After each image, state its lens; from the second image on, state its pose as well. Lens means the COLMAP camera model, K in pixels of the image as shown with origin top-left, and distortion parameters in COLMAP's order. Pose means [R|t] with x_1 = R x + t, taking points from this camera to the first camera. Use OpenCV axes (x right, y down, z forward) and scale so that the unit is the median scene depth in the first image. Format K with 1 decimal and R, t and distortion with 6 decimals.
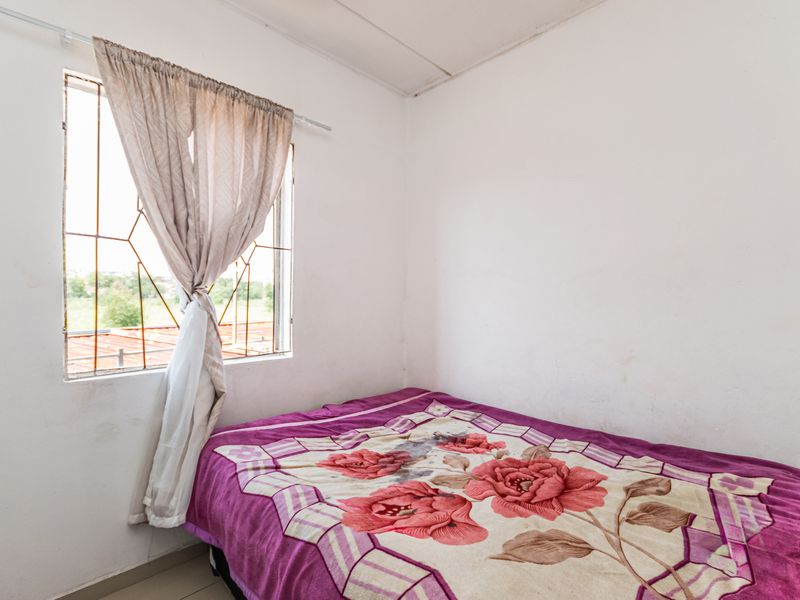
lens RADIAL K [[406.5, 0, 399.0], [0, 406.5, 302.4], [0, 0, 1]] dist [0.006479, 0.003507]
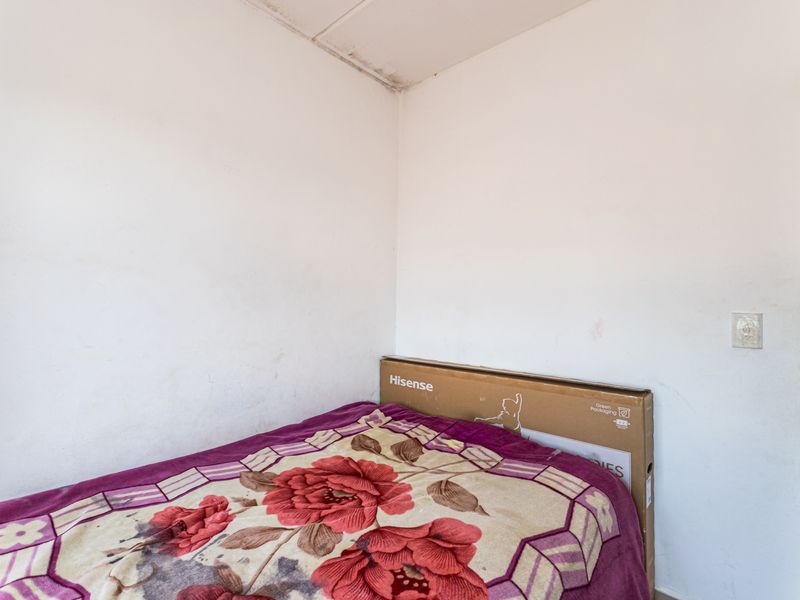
lens RADIAL K [[406.5, 0, 399.9], [0, 406.5, 298.8], [0, 0, 1]] dist [0.006479, 0.003507]
pose [[-0.083884, -0.007688, 0.996446, -0.556572], [0.000697, 0.999970, 0.007774, -0.025509], [-0.996475, 0.001347, -0.083876, 0.771620]]
